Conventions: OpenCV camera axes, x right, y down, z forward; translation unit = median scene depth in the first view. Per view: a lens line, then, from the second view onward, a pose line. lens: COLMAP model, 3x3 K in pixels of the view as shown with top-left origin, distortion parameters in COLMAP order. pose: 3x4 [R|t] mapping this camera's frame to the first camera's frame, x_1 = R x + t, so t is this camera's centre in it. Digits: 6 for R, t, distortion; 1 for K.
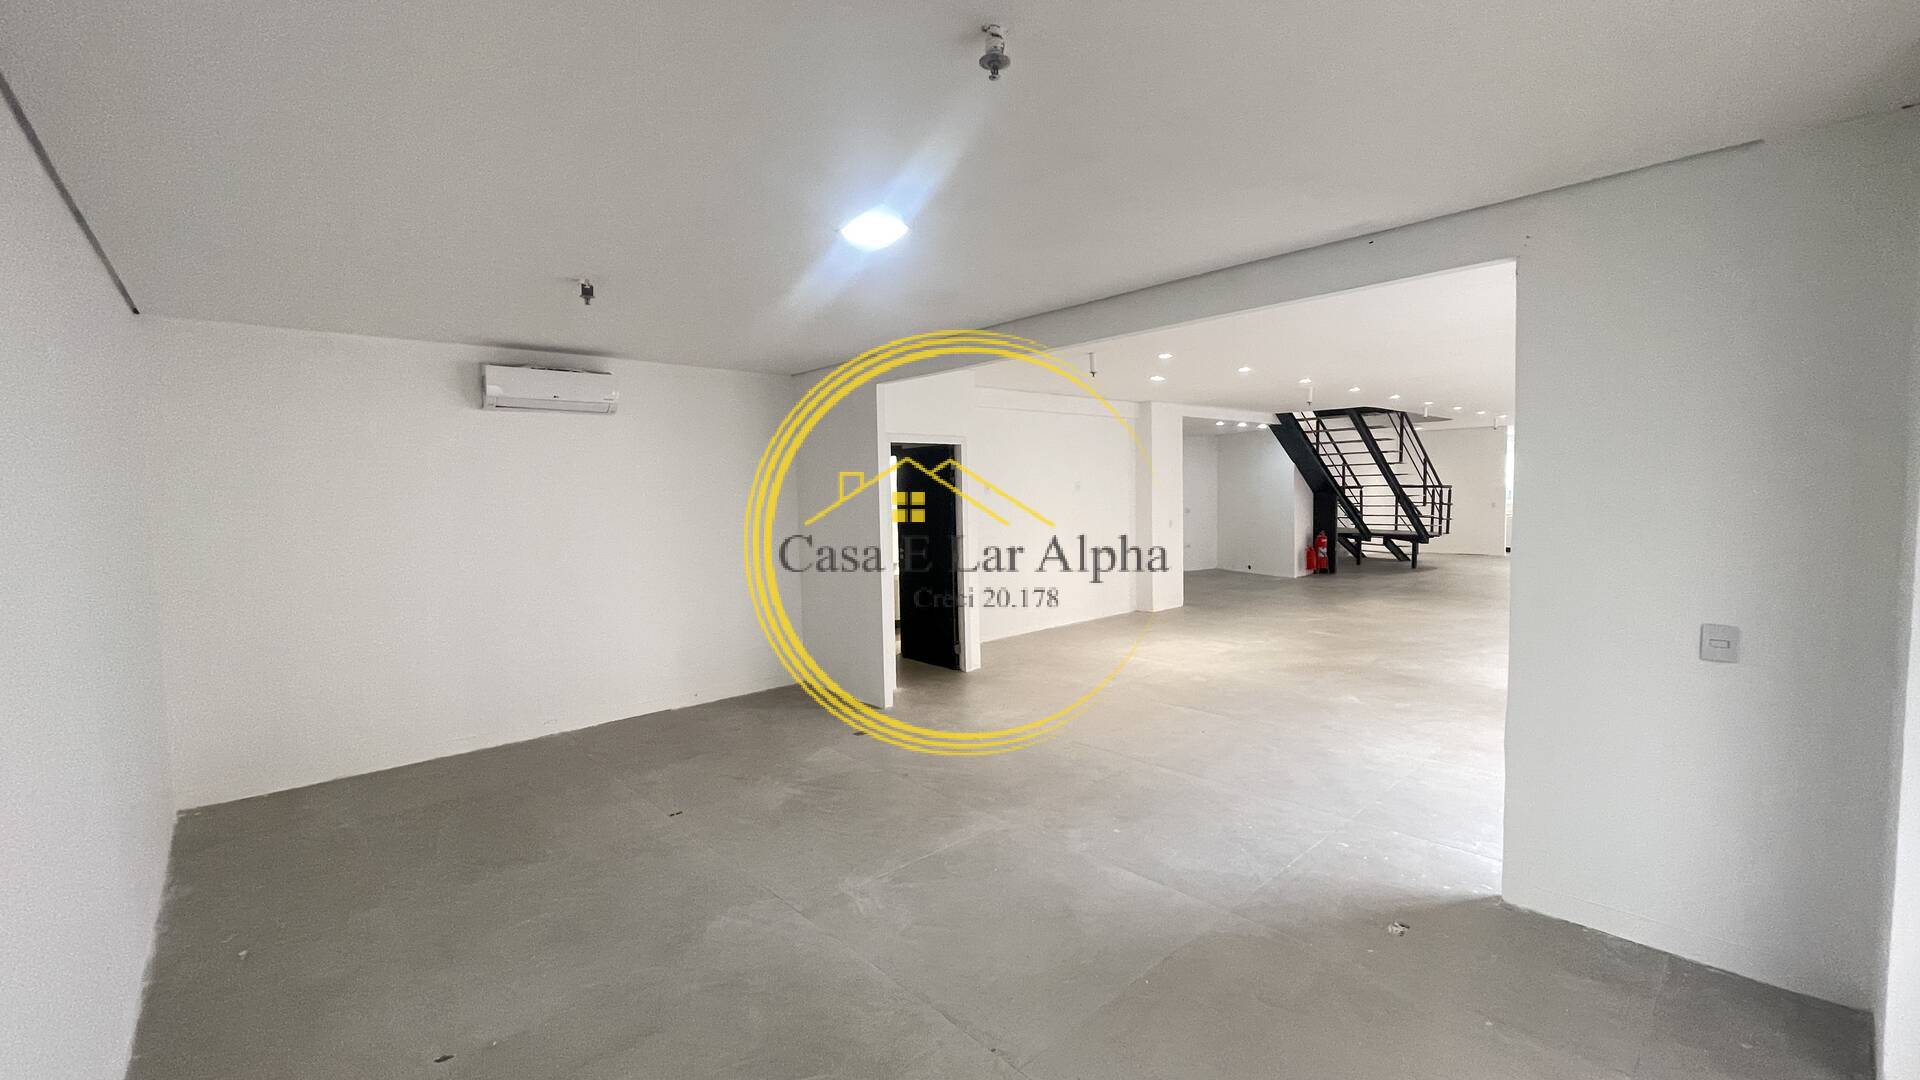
lens RADIAL K [[780.0, 0, 948.7], [0, 780.0, 543.3], [0, 0, 1]] dist [0.001827, 0.000751]
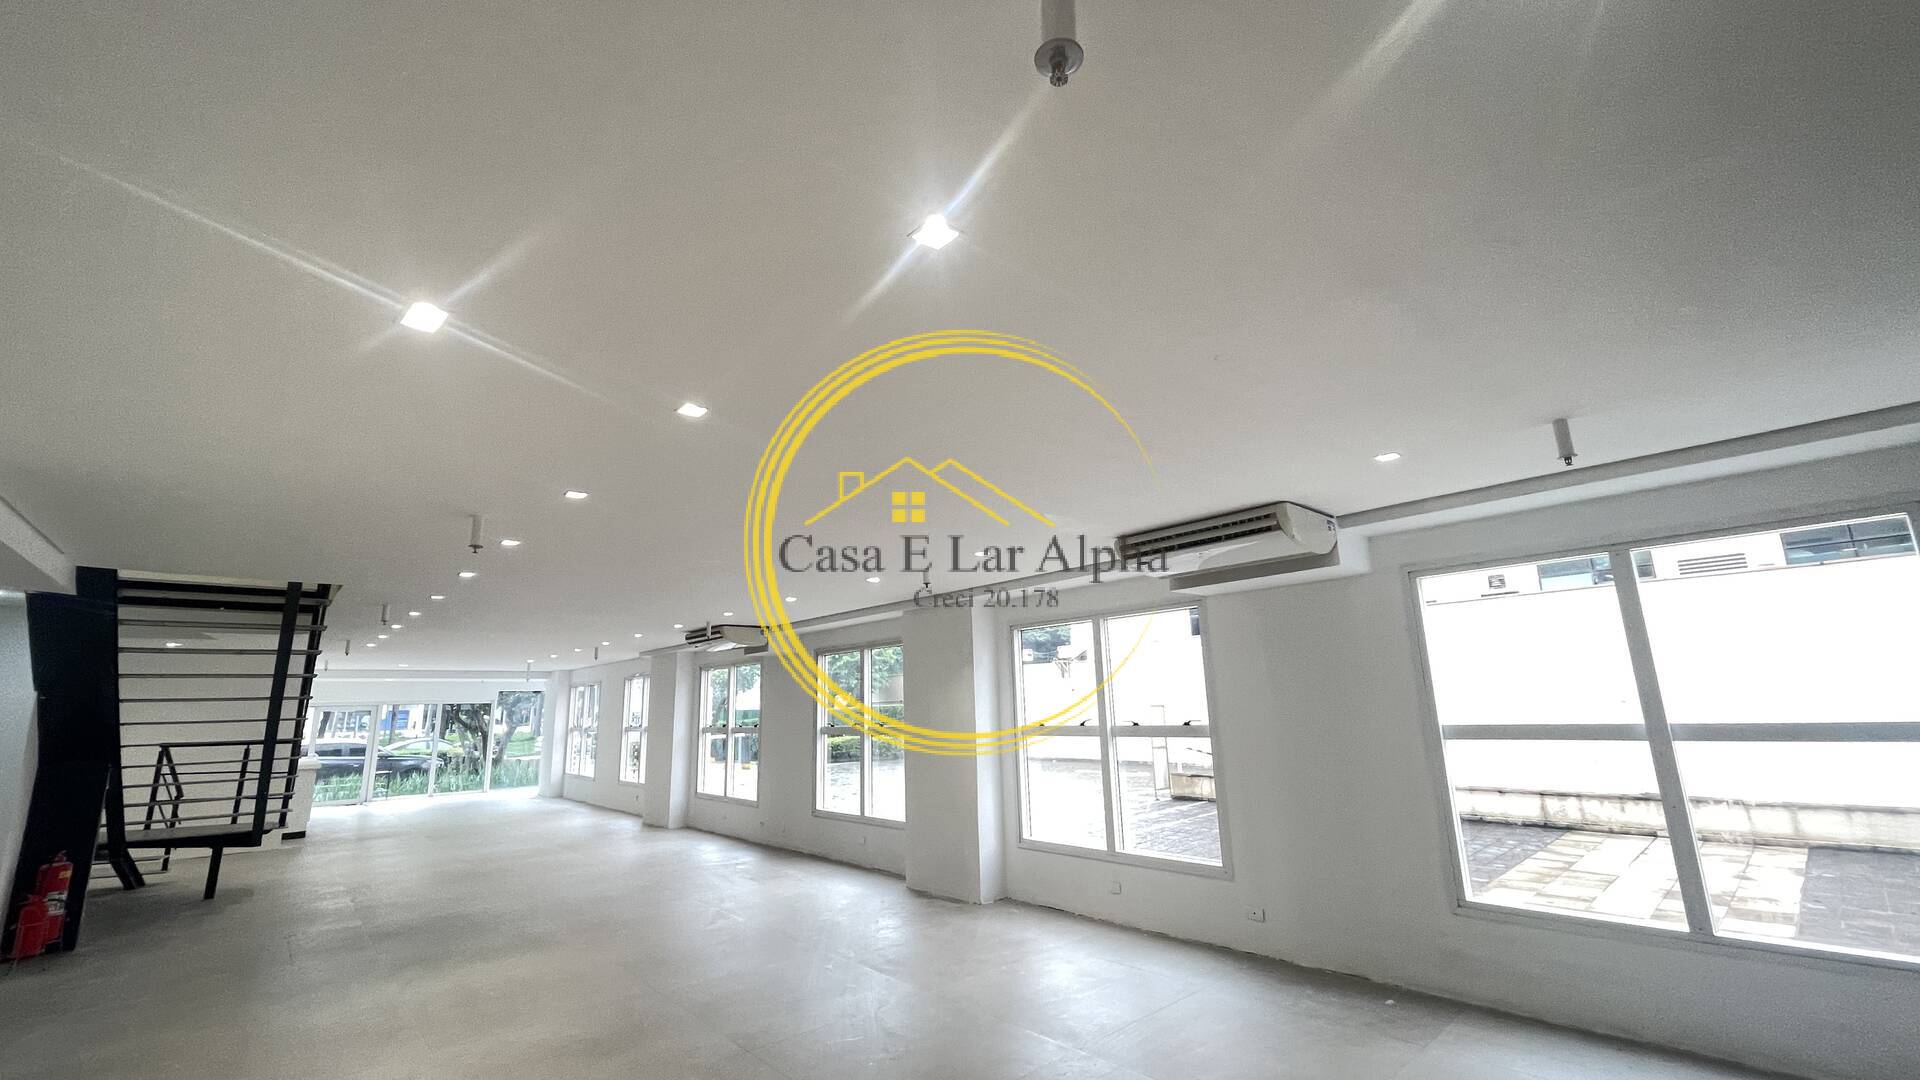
lens RADIAL K [[776.1, 0, 958.8], [0, 776.1, 534.7], [0, 0, 1]] dist [-0.001135, 0.000098]
pose [[0.015756, 0.245215, 0.969341, 0.020237], [0.091712, 0.965020, -0.245612, -0.036089], [-0.995661, 0.092770, -0.007285, 0.517795]]
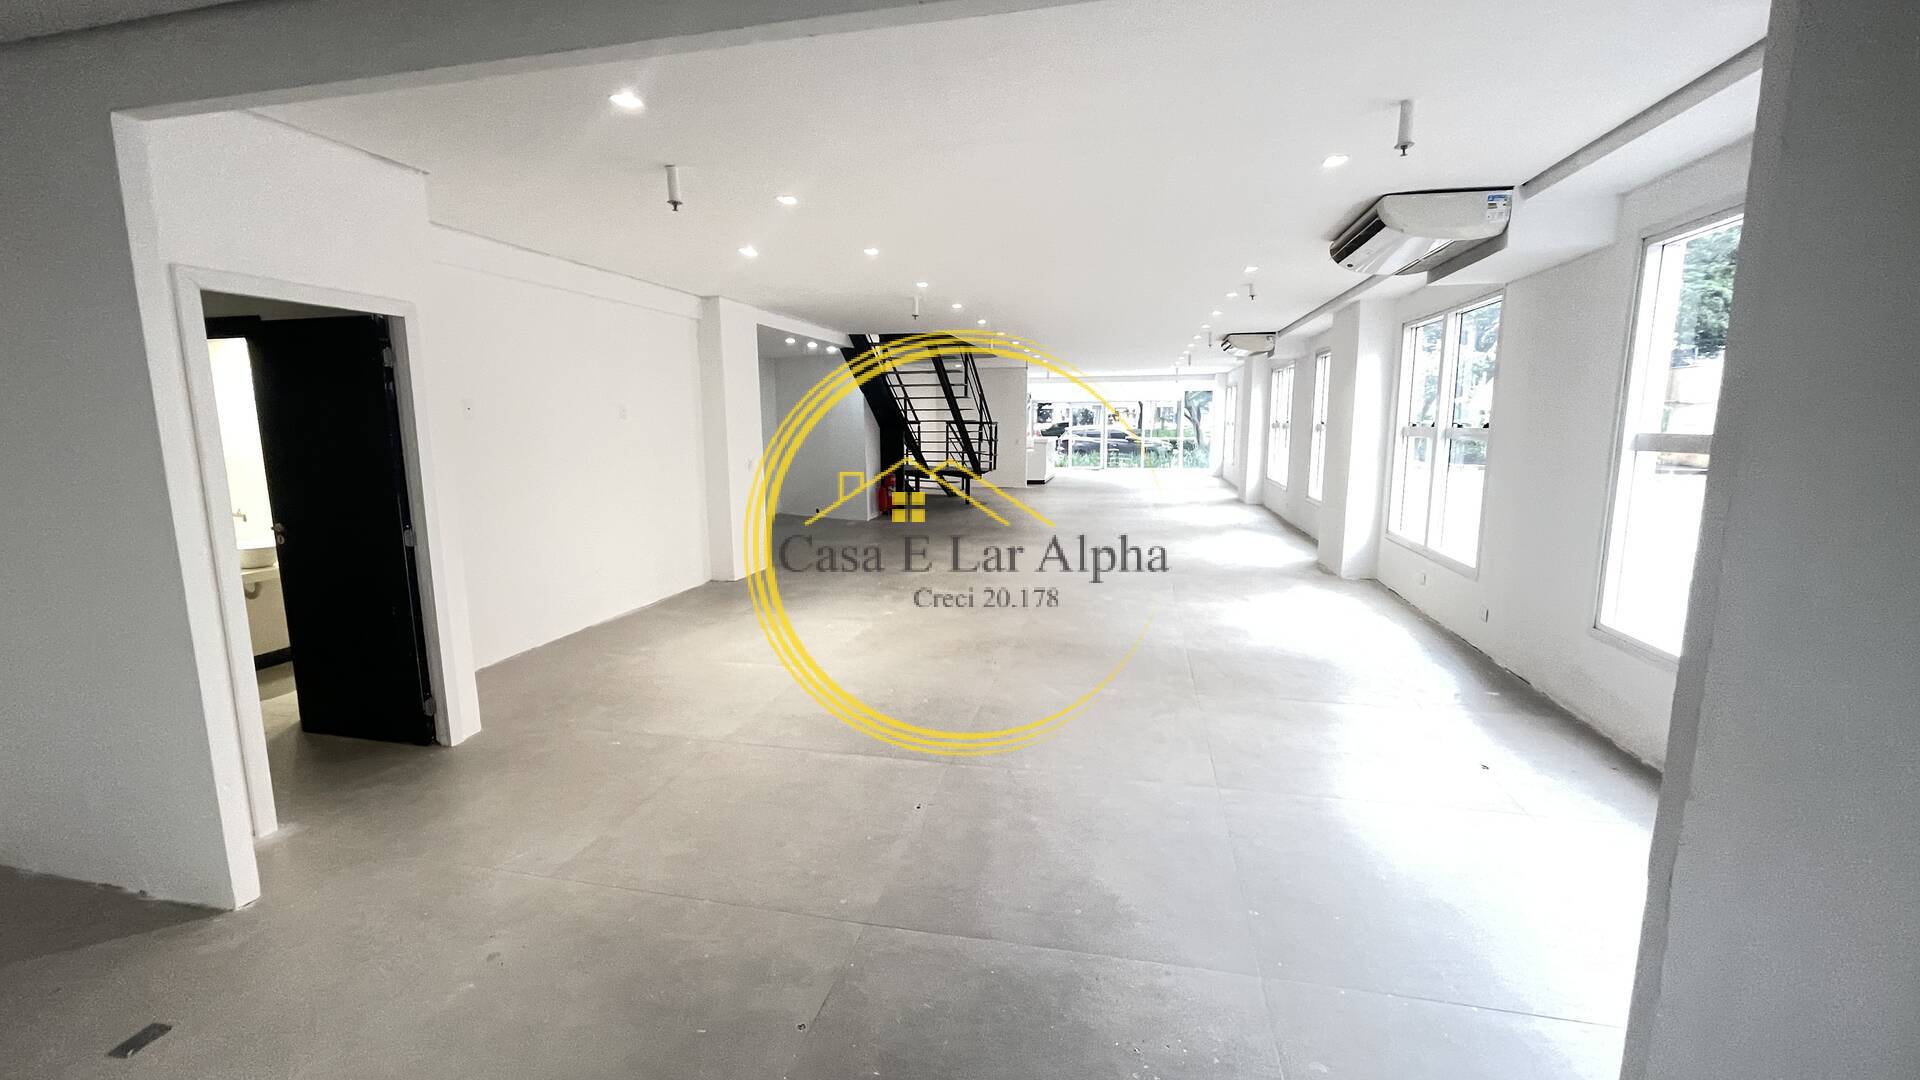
lens RADIAL K [[780.0, 0, 948.7], [0, 780.0, 543.3], [0, 0, 1]] dist [0.001827, 0.000751]
pose [[0.824442, -0.066058, 0.562078, 0.006346], [0.019632, 0.995905, 0.088248, -0.008355], [-0.565606, -0.061721, 0.822363, 0.201369]]
